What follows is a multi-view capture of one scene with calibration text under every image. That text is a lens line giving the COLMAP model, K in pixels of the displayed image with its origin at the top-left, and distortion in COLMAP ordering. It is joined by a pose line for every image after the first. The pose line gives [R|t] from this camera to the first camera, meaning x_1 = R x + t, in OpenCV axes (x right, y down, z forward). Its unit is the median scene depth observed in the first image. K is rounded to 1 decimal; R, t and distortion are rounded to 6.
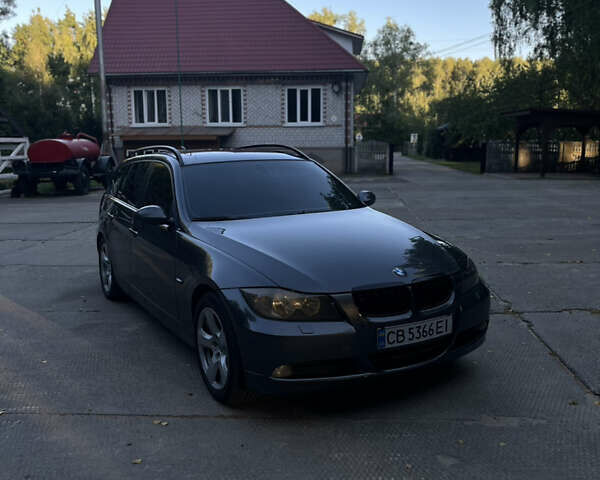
lens RADIAL K [[608.5, 0, 300.0], [0, 608.5, 240.0], [0, 0, 1]] dist [0.057919, -0.103634]
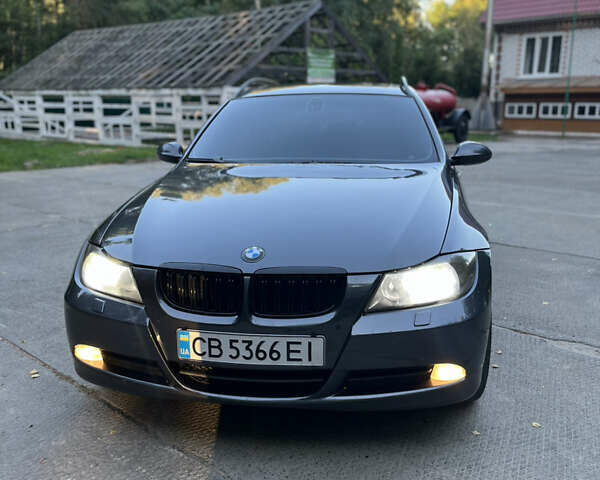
lens RADIAL K [[608.5, 0, 300.0], [0, 608.5, 240.0], [0, 0, 1]] dist [0.057919, -0.103634]
pose [[0.778446, 0.145133, -0.610704, 0.604941], [-0.103852, 0.989274, 0.102723, -0.033973], [0.619062, -0.016542, 0.785168, 0.527919]]
